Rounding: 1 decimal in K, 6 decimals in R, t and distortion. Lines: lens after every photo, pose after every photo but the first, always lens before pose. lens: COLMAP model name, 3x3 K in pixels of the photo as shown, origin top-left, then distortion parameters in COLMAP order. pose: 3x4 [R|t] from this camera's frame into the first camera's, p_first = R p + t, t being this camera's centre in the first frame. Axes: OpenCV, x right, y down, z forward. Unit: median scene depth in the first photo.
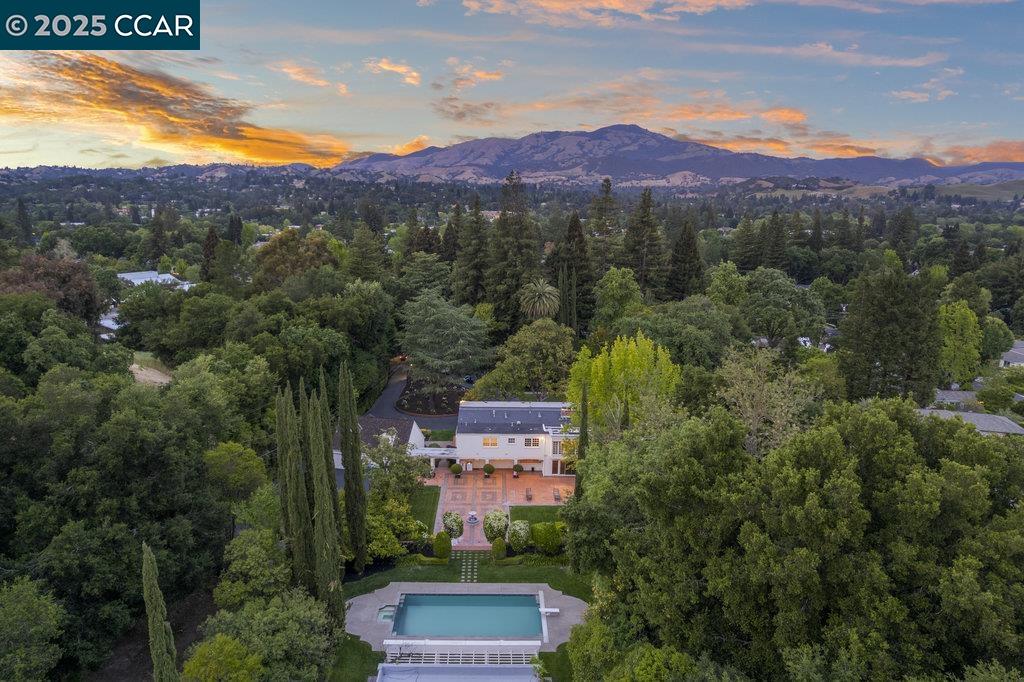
lens RADIAL K [[651.9, 0, 510.9], [0, 651.9, 343.0], [0, 0, 1]] dist [-0.063055, 0.046322]
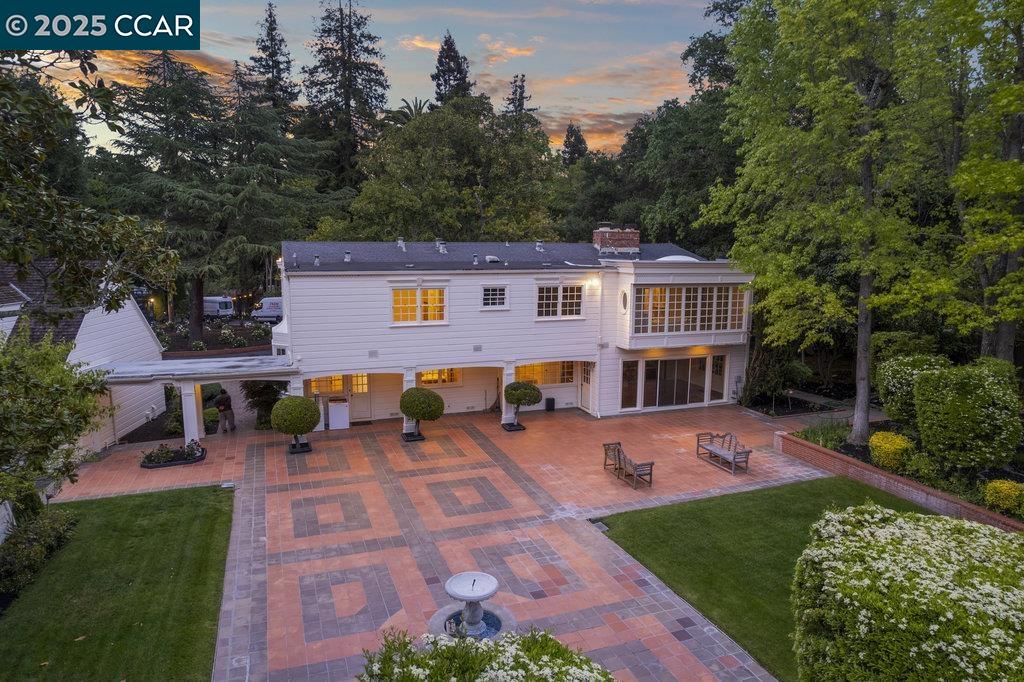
lens RADIAL K [[651.9, 0, 510.9], [0, 651.9, 343.0], [0, 0, 1]] dist [-0.063055, 0.046322]
pose [[0.945931, -0.060907, 0.318598, -0.082419], [0.081765, 0.995268, -0.052497, 0.184944], [-0.313893, 0.075708, 0.946435, 0.733150]]
